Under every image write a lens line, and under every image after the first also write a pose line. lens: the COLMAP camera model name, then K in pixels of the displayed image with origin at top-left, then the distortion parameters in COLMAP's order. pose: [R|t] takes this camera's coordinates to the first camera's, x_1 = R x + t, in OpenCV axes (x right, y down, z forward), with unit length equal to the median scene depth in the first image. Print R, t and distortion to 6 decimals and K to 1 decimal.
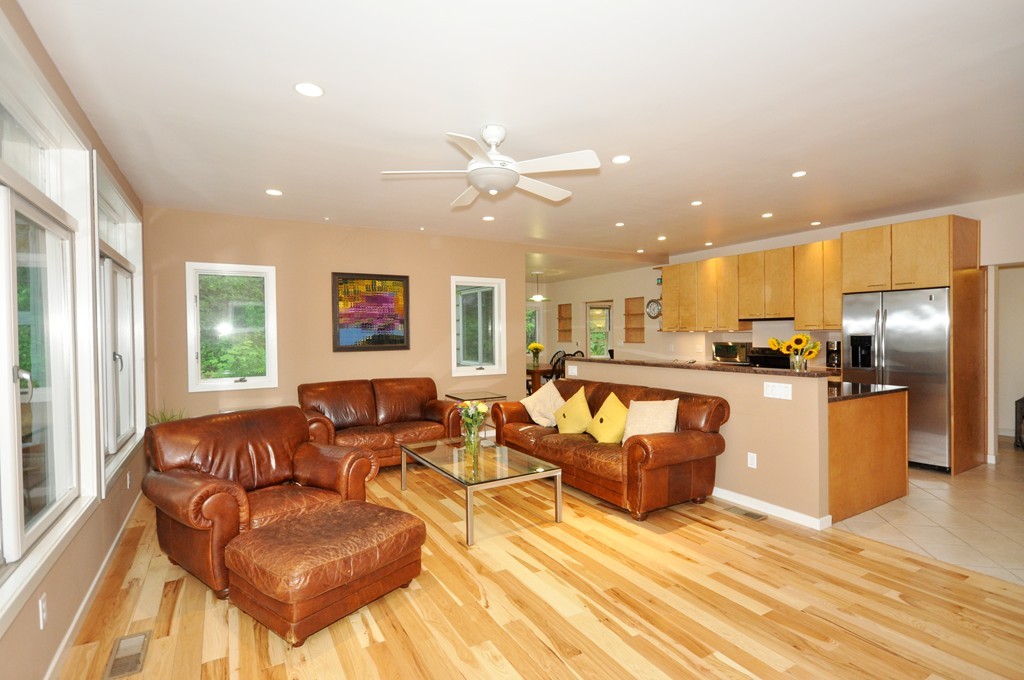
lens RADIAL K [[488.3, 0, 512.0], [0, 488.3, 340.0], [0, 0, 1]] dist [0.001219, 0.000536]
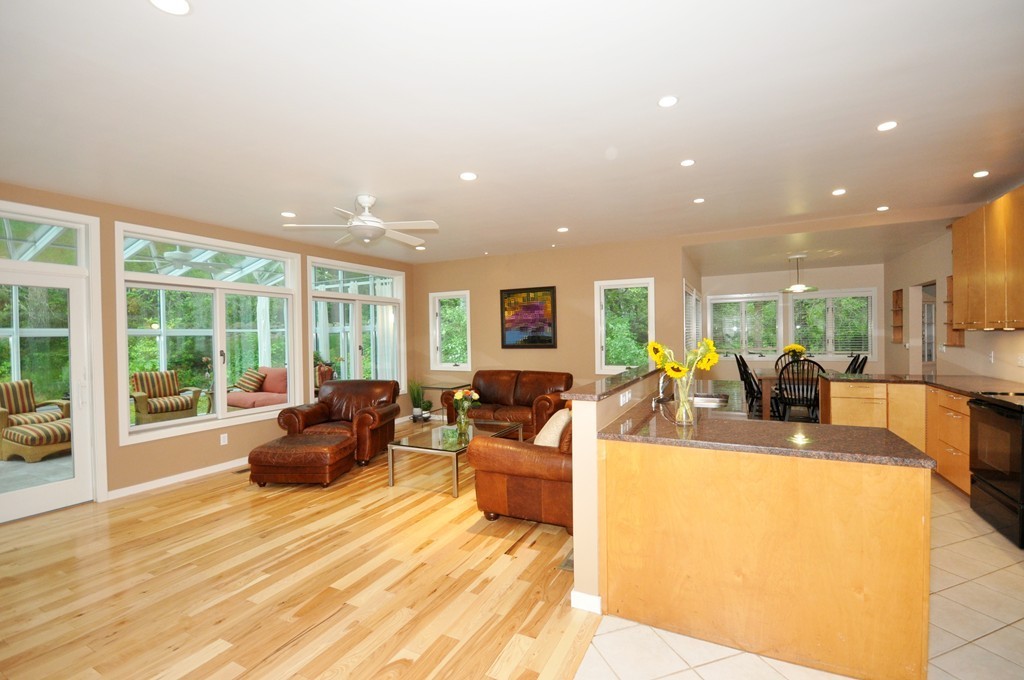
lens RADIAL K [[452.0, 0, 512.0], [0, 452.0, 340.0], [0, 0, 1]] dist [-0.000865, -0.000208]
pose [[0.541743, 0.012002, -0.840458, 1.104254], [-0.002729, 0.999918, 0.012521, -0.023089], [0.840540, -0.004490, 0.541732, 0.530383]]
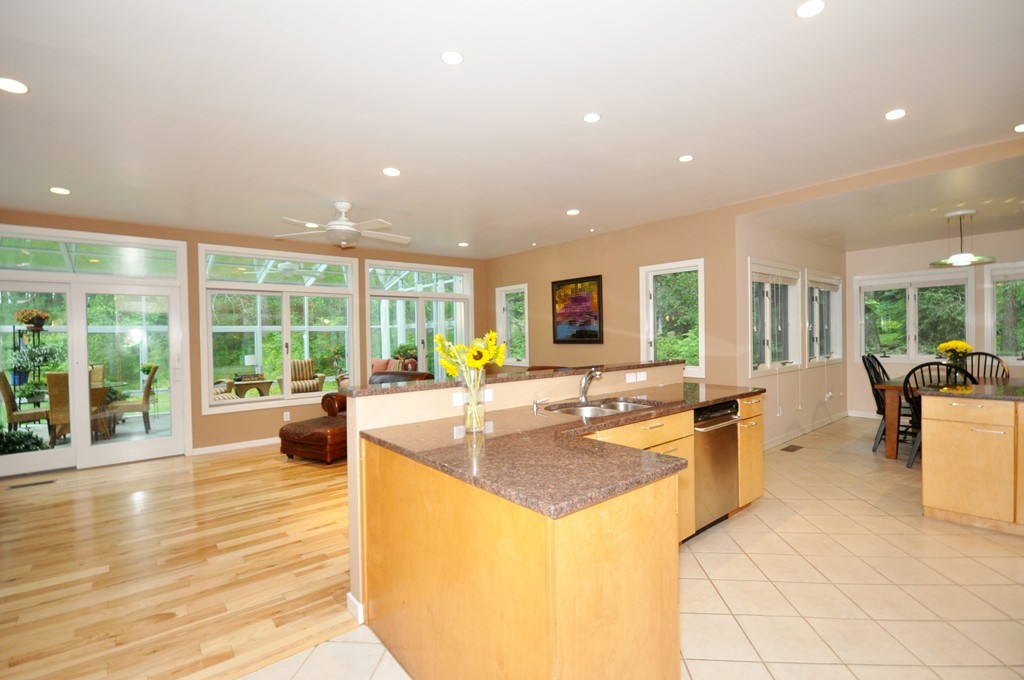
lens RADIAL K [[459.8, 0, 512.0], [0, 459.8, 340.0], [0, 0, 1]] dist [0.001531, 0.000211]
pose [[0.159334, 0.022354, -0.986972, 1.272345], [0.001751, 0.999736, 0.022926, -0.019663], [0.987223, -0.005382, 0.159252, 1.085387]]
